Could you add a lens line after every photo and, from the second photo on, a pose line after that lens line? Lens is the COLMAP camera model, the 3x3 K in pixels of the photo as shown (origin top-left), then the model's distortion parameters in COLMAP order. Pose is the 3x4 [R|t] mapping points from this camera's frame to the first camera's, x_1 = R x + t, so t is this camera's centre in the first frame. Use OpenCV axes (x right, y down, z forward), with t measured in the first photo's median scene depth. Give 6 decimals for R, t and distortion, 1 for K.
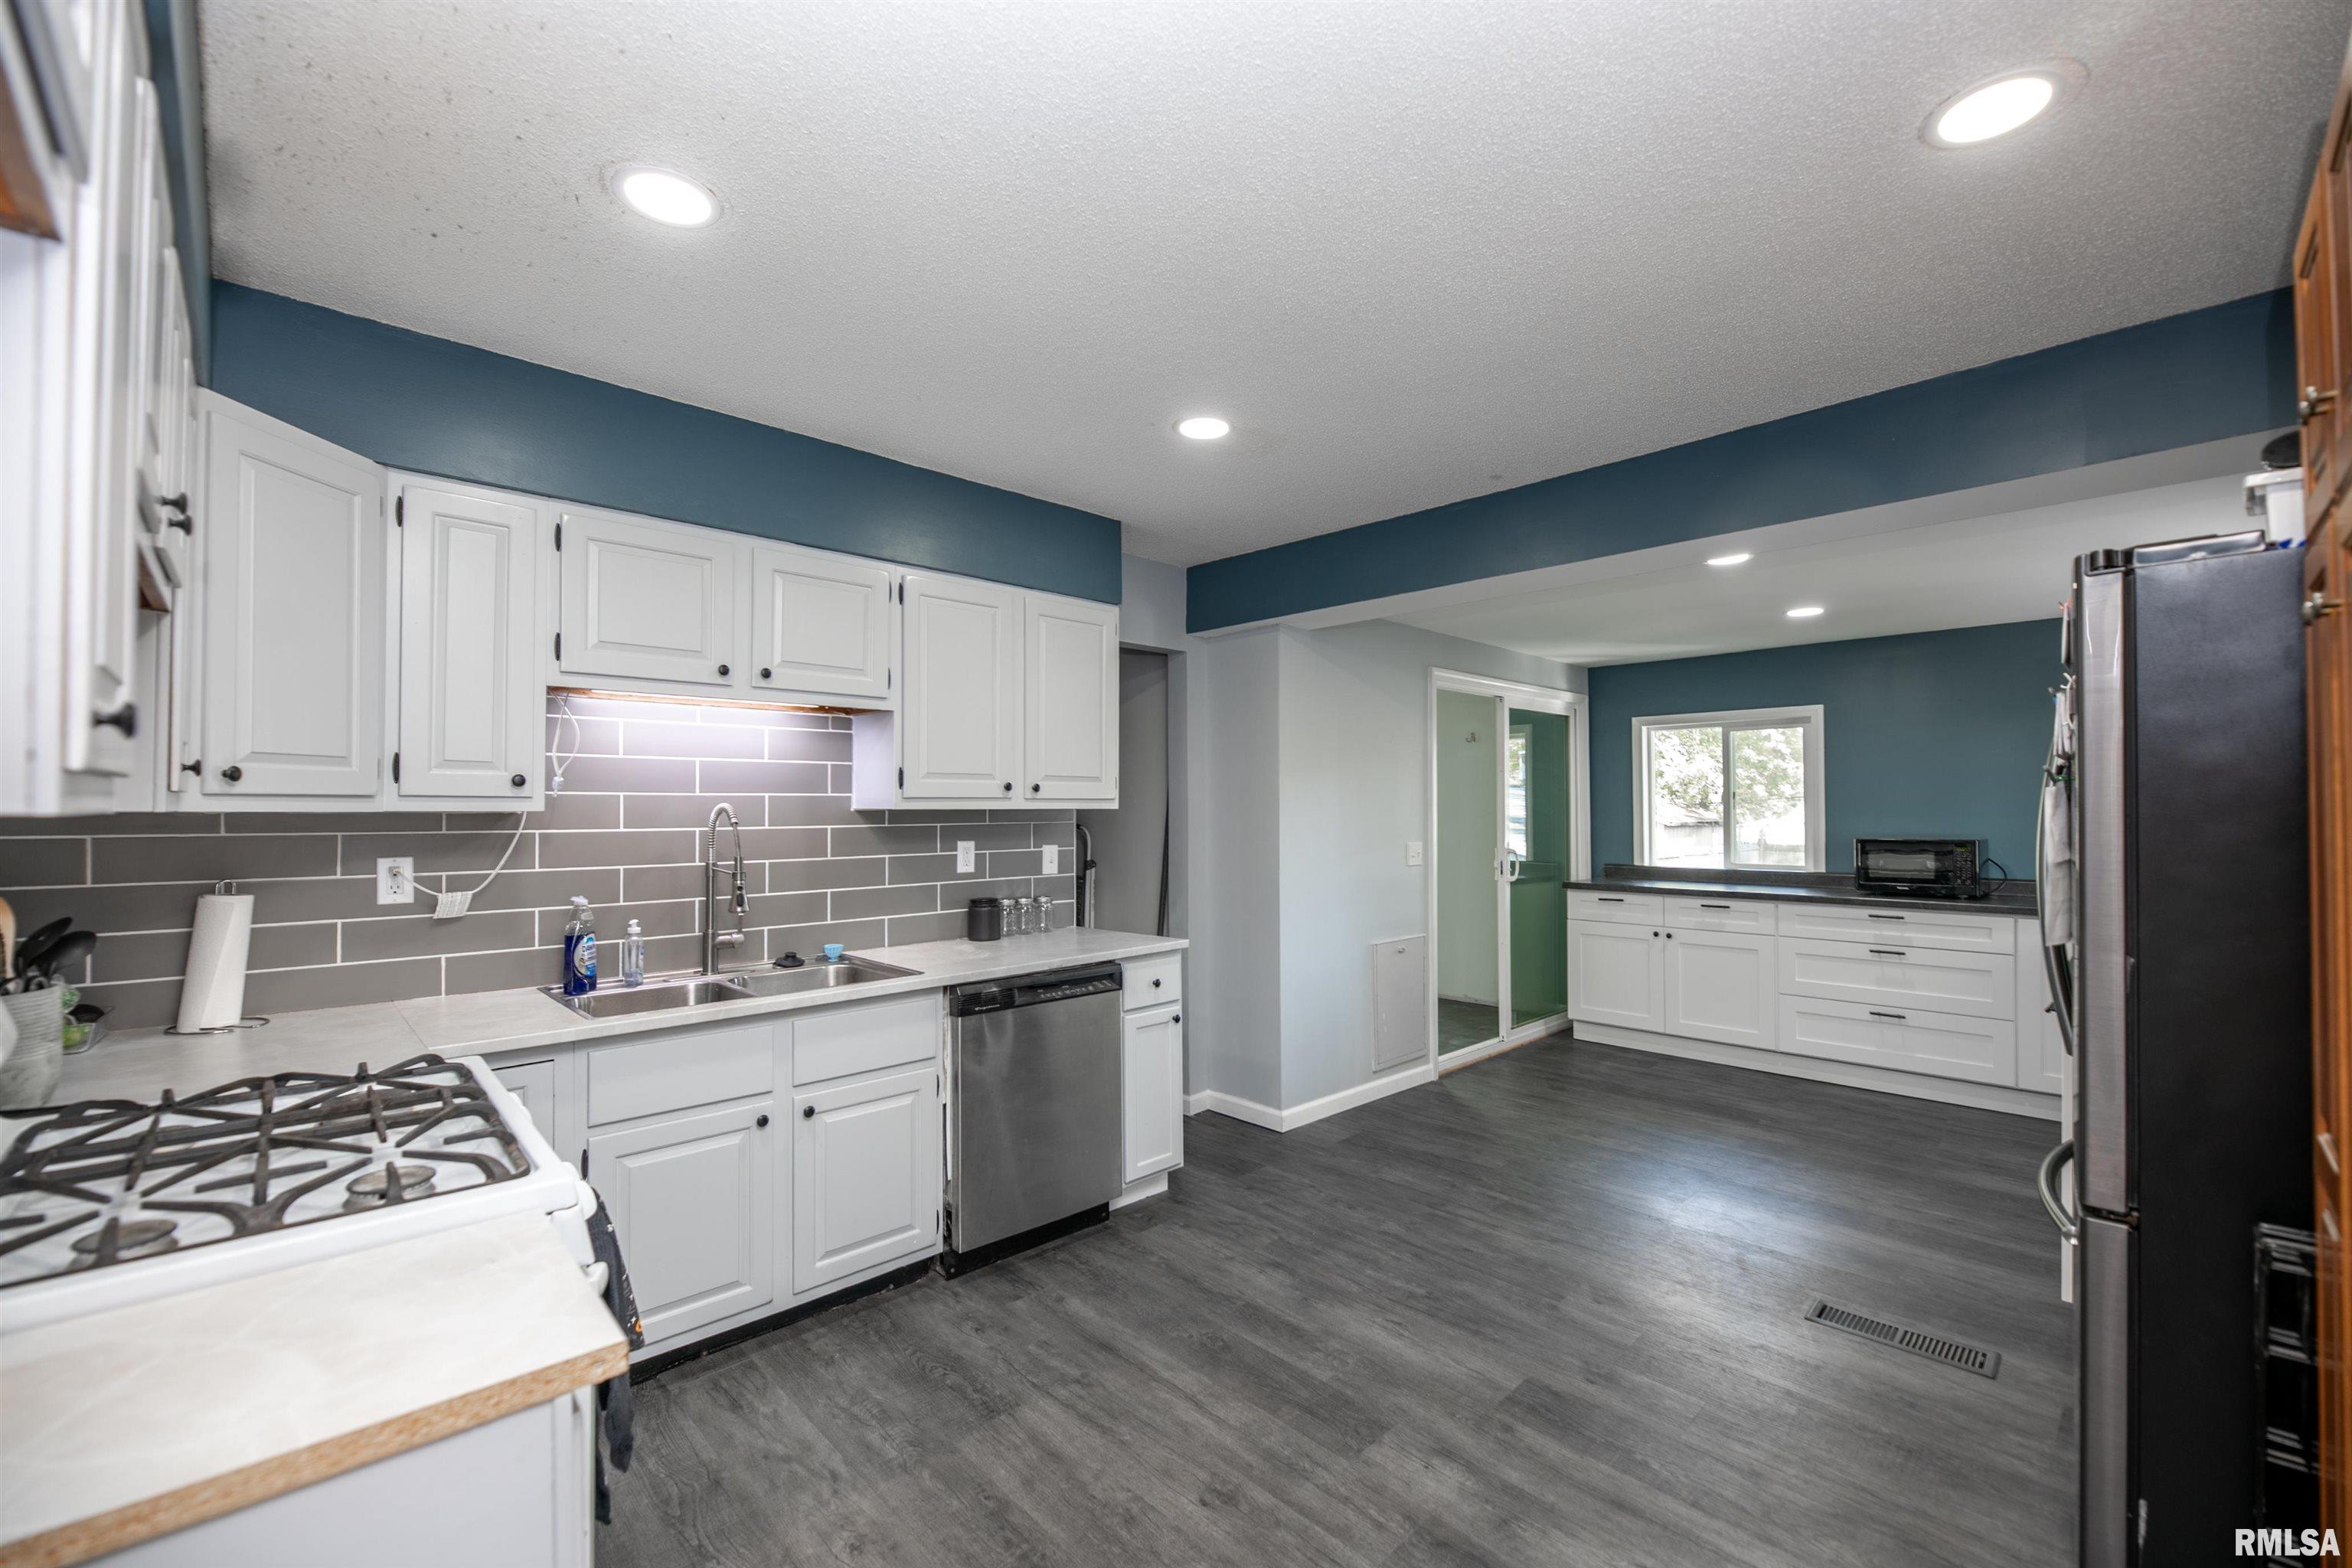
lens RADIAL K [[969.8, 0, 1176.0], [0, 969.8, 784.0], [0, 0, 1]] dist [-0.002345, -0.000619]
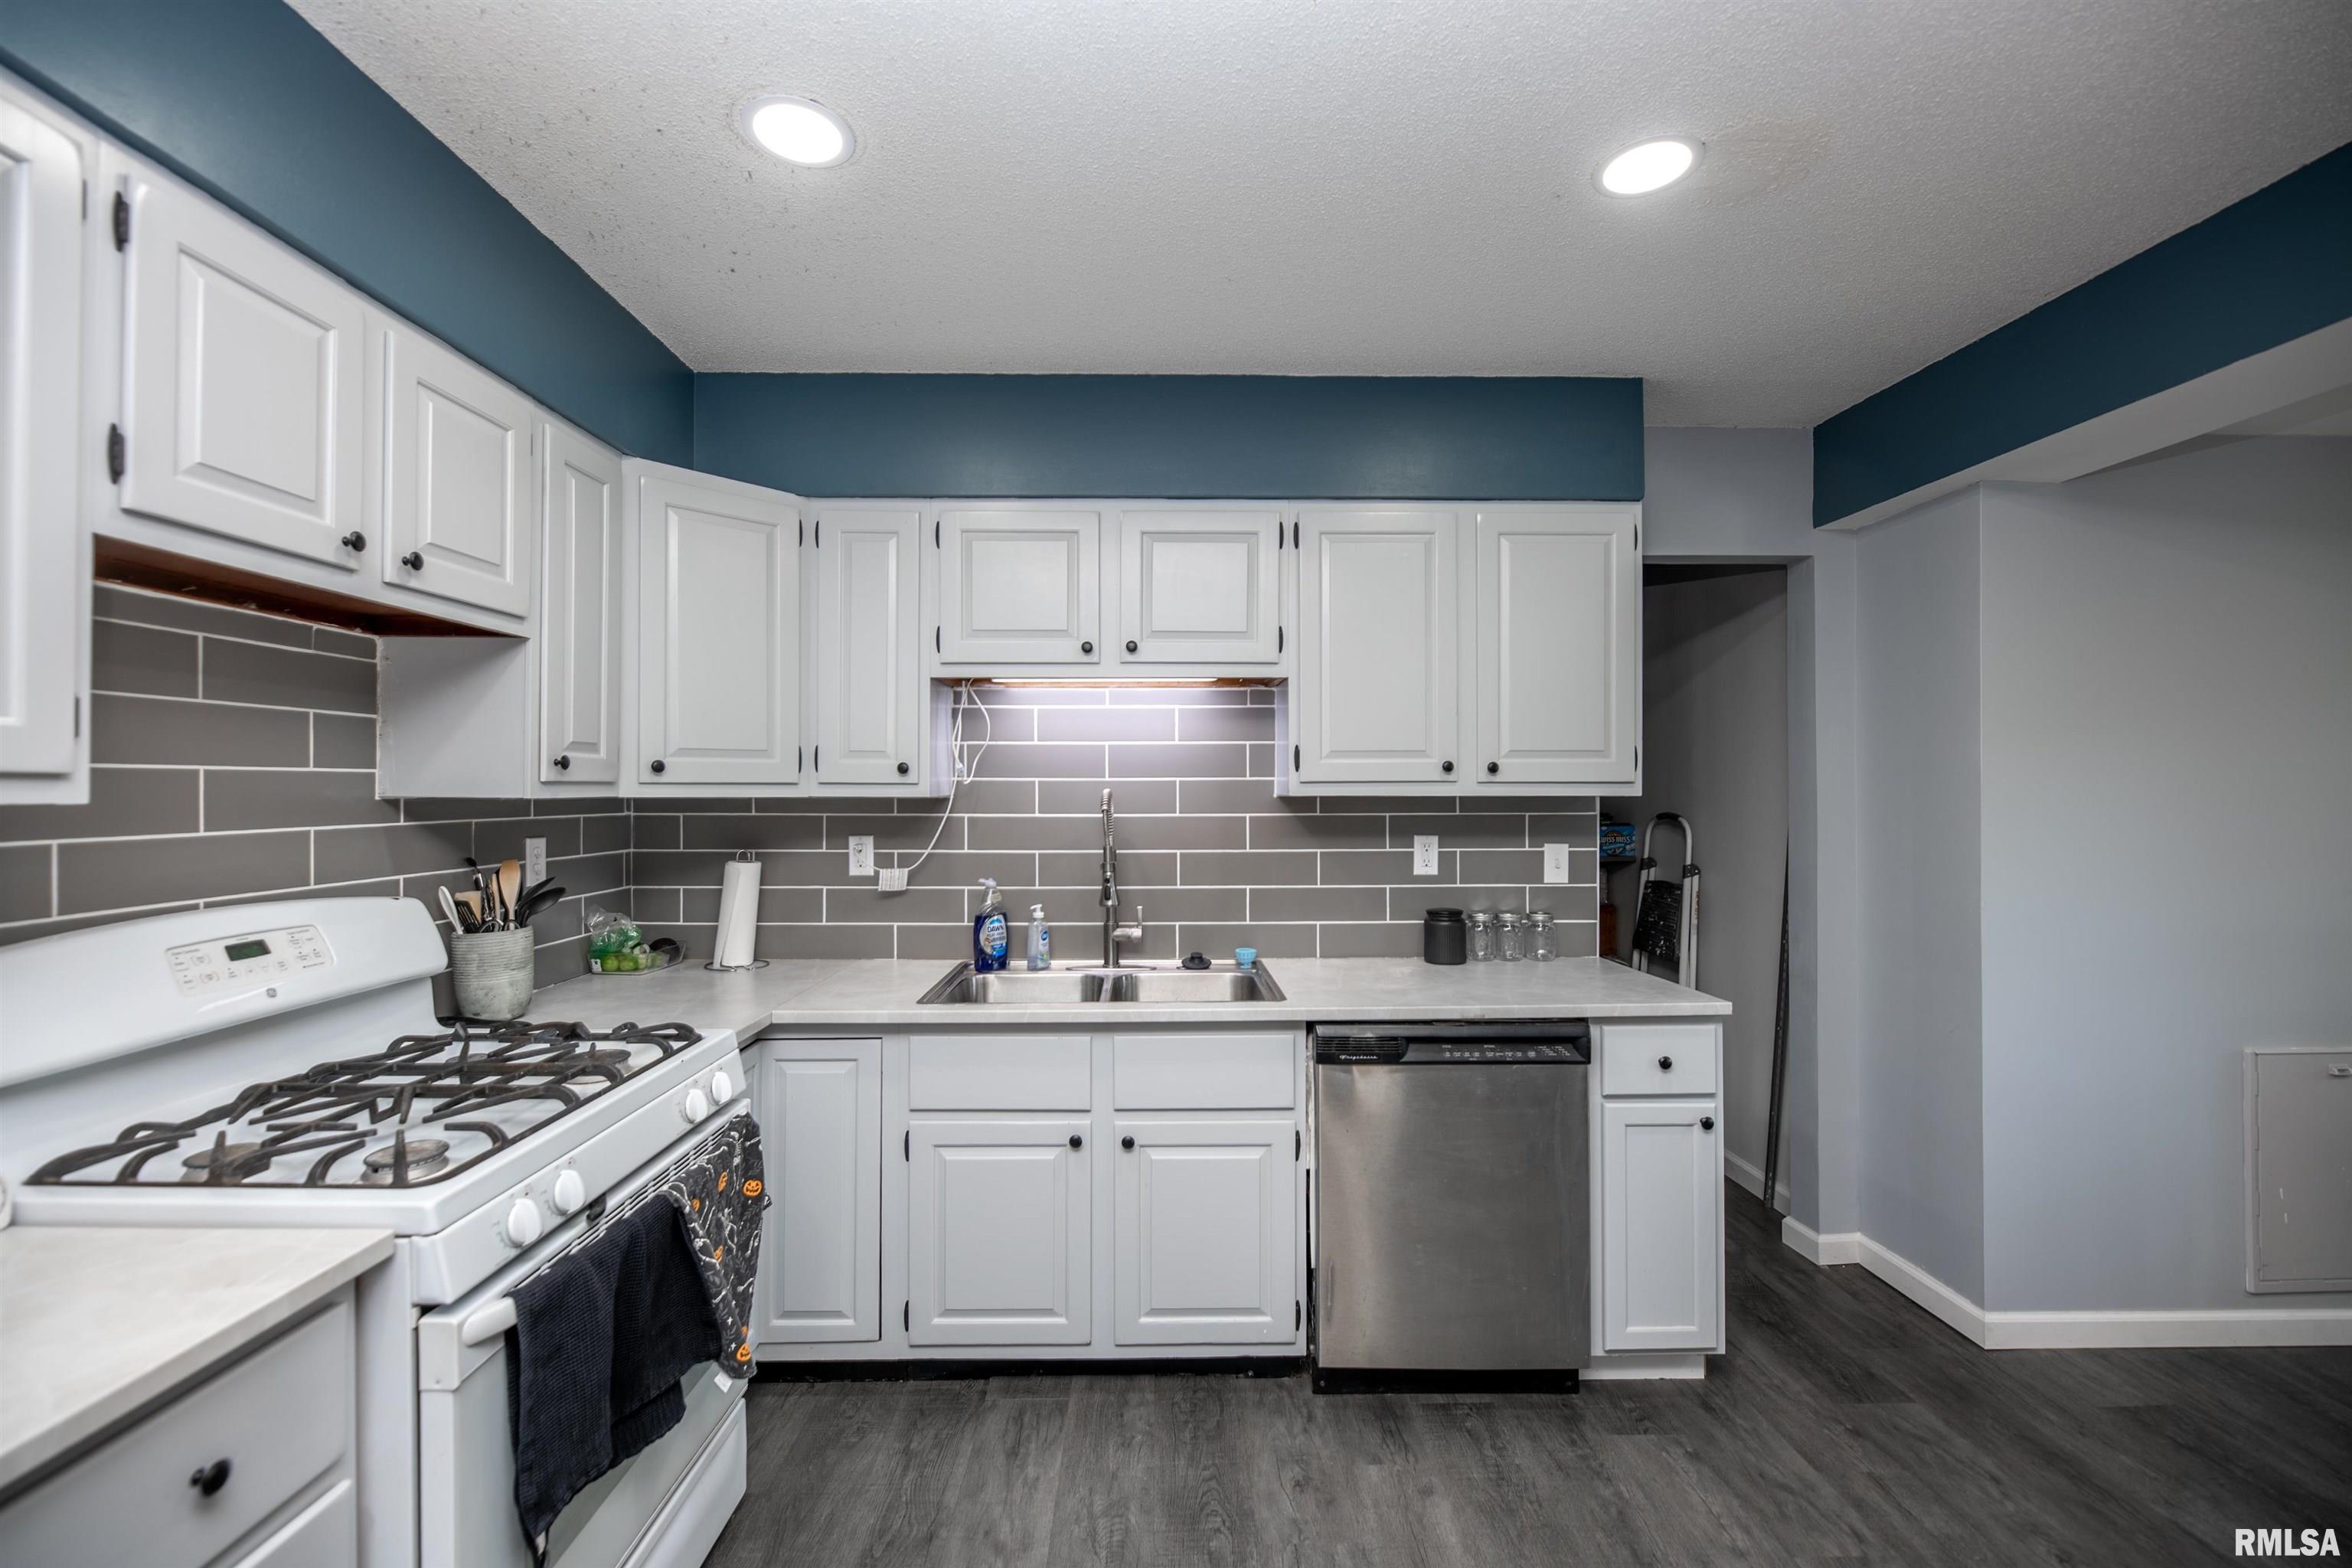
lens RADIAL K [[965.6, 0, 1173.3], [0, 965.6, 777.4], [0, 0, 1]] dist [-0.000301, -0.003055]
pose [[0.728233, -0.007040, -0.685294, 0.200026], [0.015351, 0.999864, 0.006041, 0.003518], [0.685158, -0.014919, 0.728242, 0.319718]]
